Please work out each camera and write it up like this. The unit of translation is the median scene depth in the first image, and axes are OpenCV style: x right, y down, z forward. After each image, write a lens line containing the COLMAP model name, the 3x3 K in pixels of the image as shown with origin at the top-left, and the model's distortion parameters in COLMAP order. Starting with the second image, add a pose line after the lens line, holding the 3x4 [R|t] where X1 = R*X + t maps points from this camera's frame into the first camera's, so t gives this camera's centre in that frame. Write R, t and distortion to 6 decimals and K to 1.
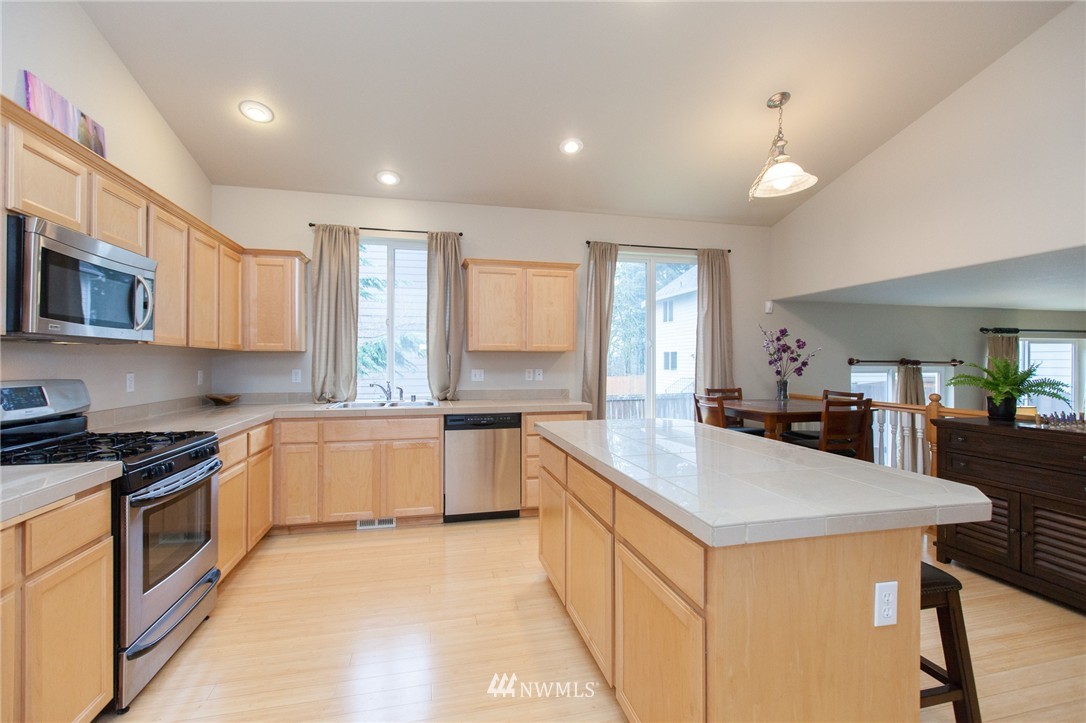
lens RADIAL K [[479.0, 0, 540.5], [0, 479.0, 361.5], [0, 0, 1]] dist [0.002003, -0.000073]
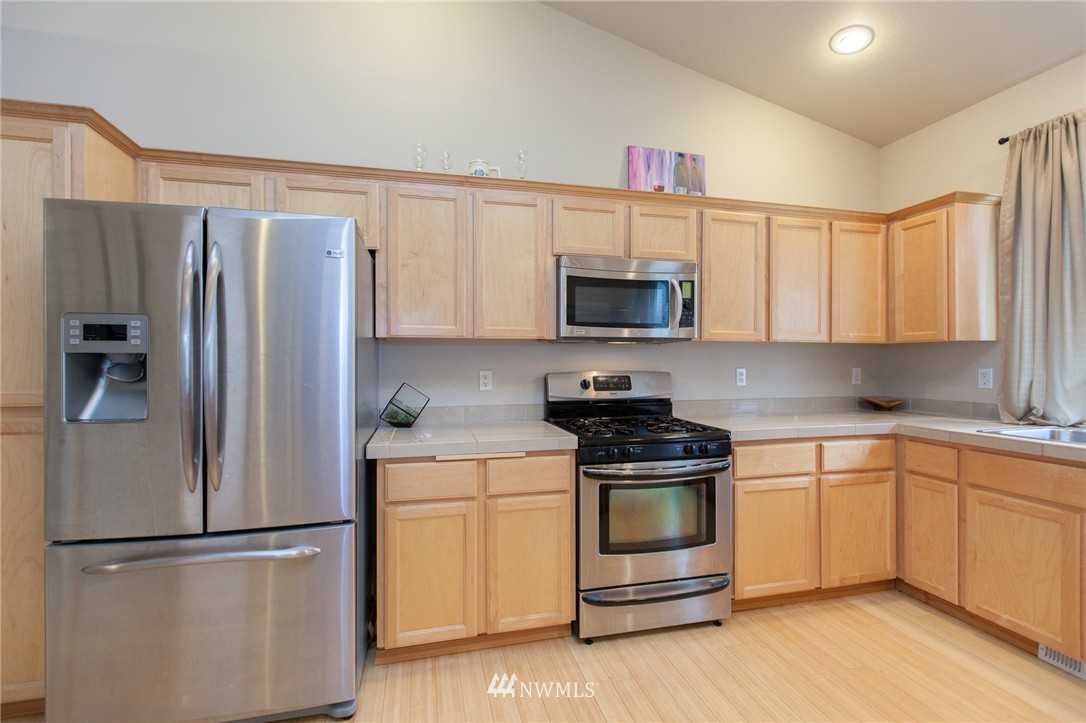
lens RADIAL K [[479.0, 0, 540.5], [0, 479.0, 361.5], [0, 0, 1]] dist [0.002003, -0.000073]
pose [[0.008046, -0.002578, -0.999964, 0.158696], [0.001536, 0.999996, -0.002566, 0.008012], [0.999966, -0.001515, 0.008049, 0.396447]]
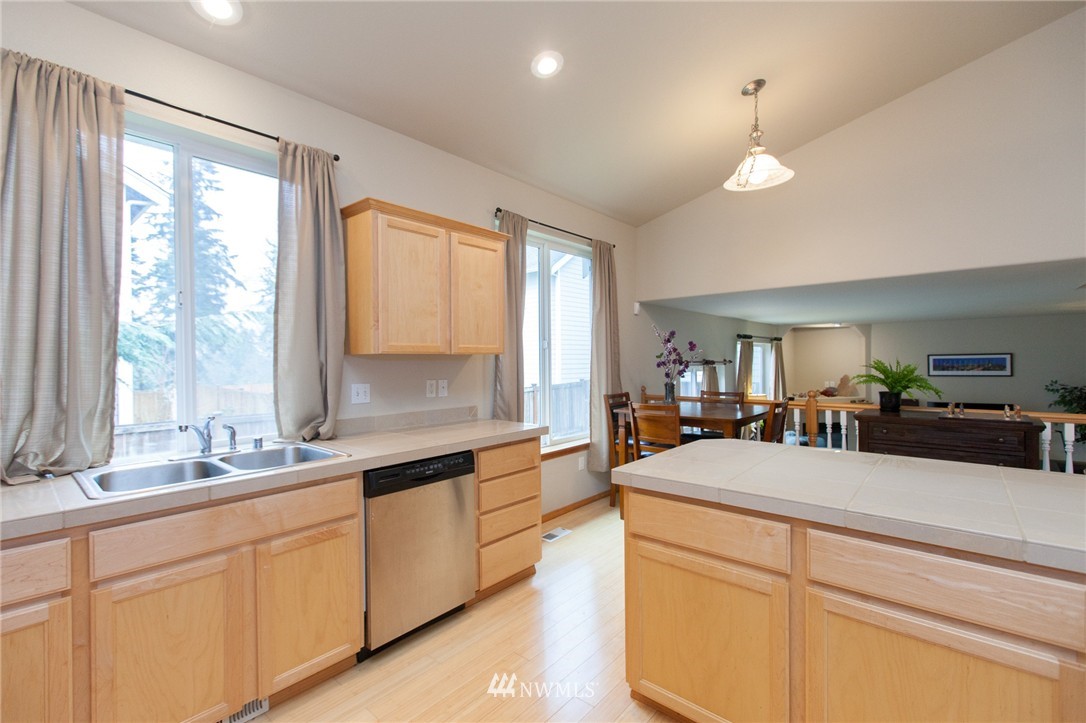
lens RADIAL K [[475.5, 0, 537.5], [0, 475.5, 361.6], [0, 0, 1]] dist [0.000724, 0.000084]
pose [[0.816831, -0.012578, 0.576740, -0.340729], [0.013015, 0.999910, 0.003373, -0.013420], [-0.576730, 0.004751, 0.816921, 0.419666]]
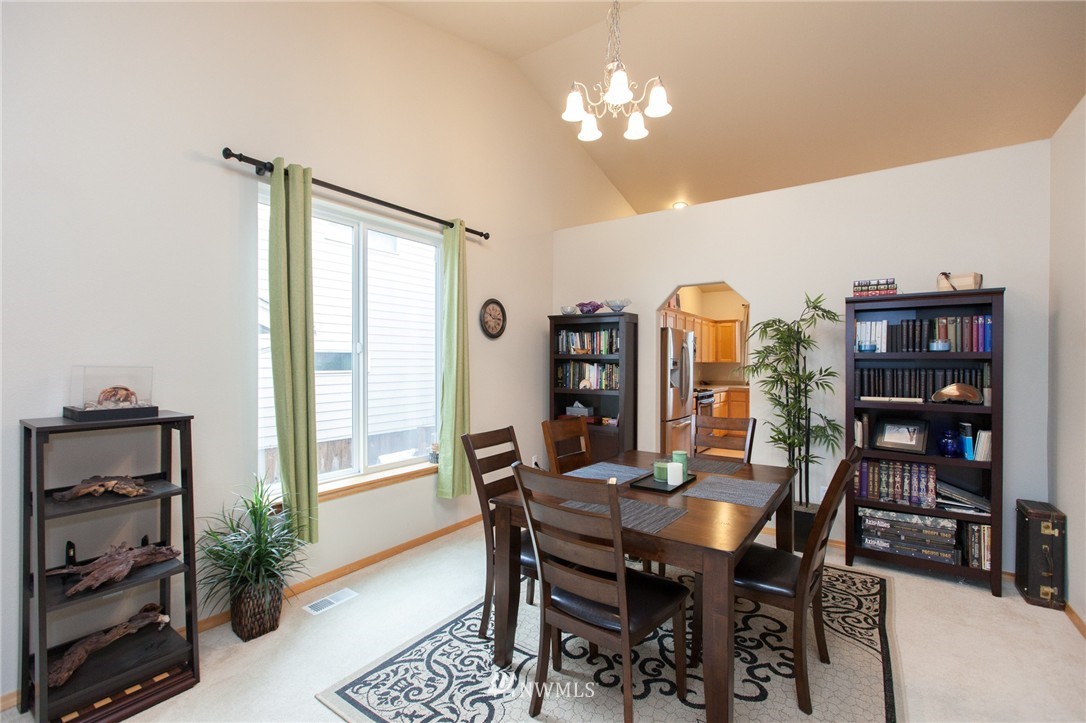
lens RADIAL K [[479.0, 0, 540.5], [0, 479.0, 361.5], [0, 0, 1]] dist [0.002003, -0.000073]
pose [[0.656550, 0.003654, -0.754274, 0.595439], [-0.003360, 0.999993, 0.001920, -0.029527], [0.754275, 0.001274, 0.656557, -1.196946]]
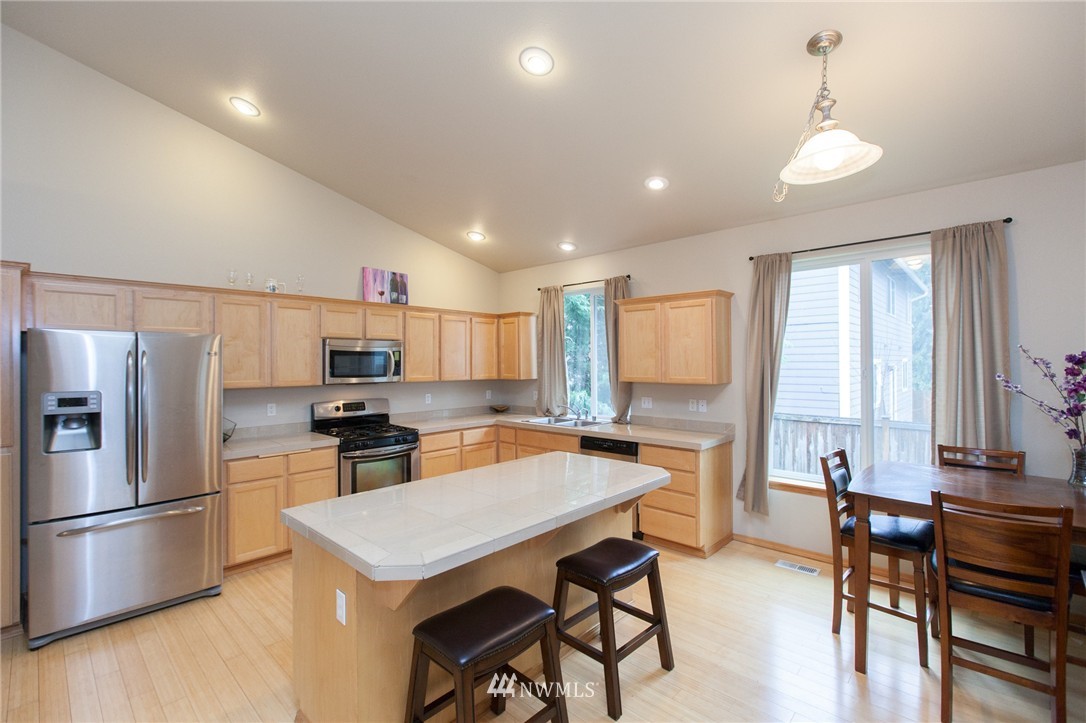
lens RADIAL K [[479.0, 0, 540.5], [0, 479.0, 361.5], [0, 0, 1]] dist [0.002003, -0.000073]
pose [[0.548312, -0.004557, -0.836261, 0.734360], [0.004850, 0.999986, -0.002269, -0.071852], [0.836260, -0.002811, 0.548326, 0.236244]]
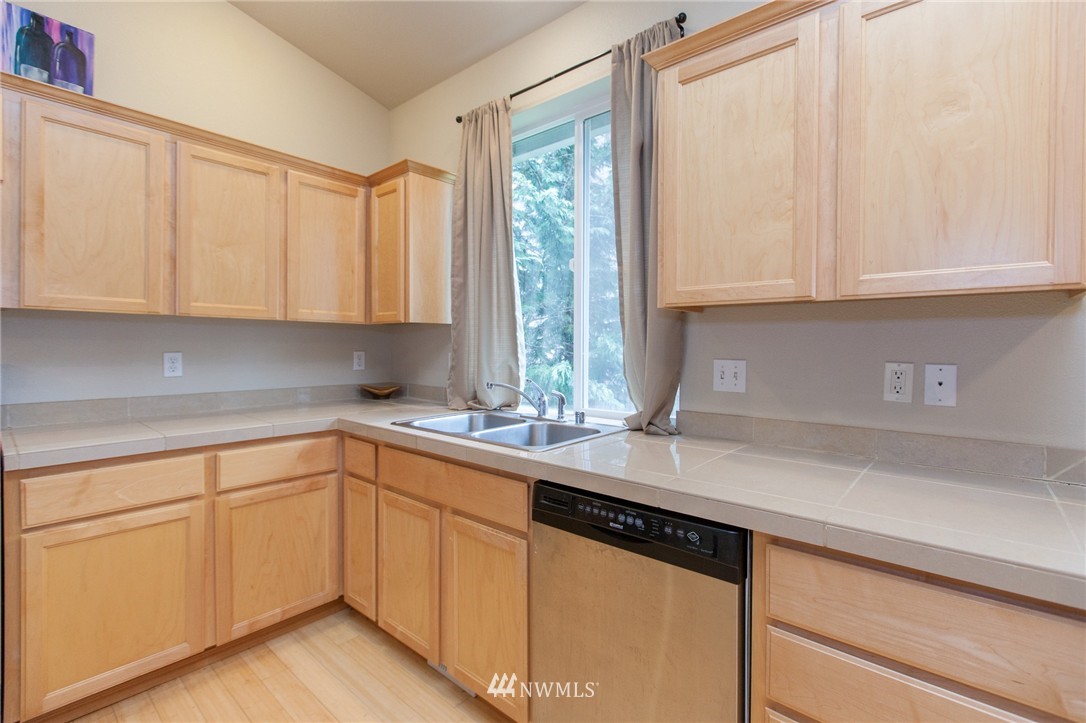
lens RADIAL K [[489.5, 0, 557.2], [0, 489.5, 350.9], [0, 0, 1]] dist [-0.001369, -0.000258]
pose [[0.594108, 0.012685, -0.804285, 0.113672], [-0.007455, 0.999920, 0.010264, 0.006724], [0.804351, -0.000101, 0.594155, 0.754895]]
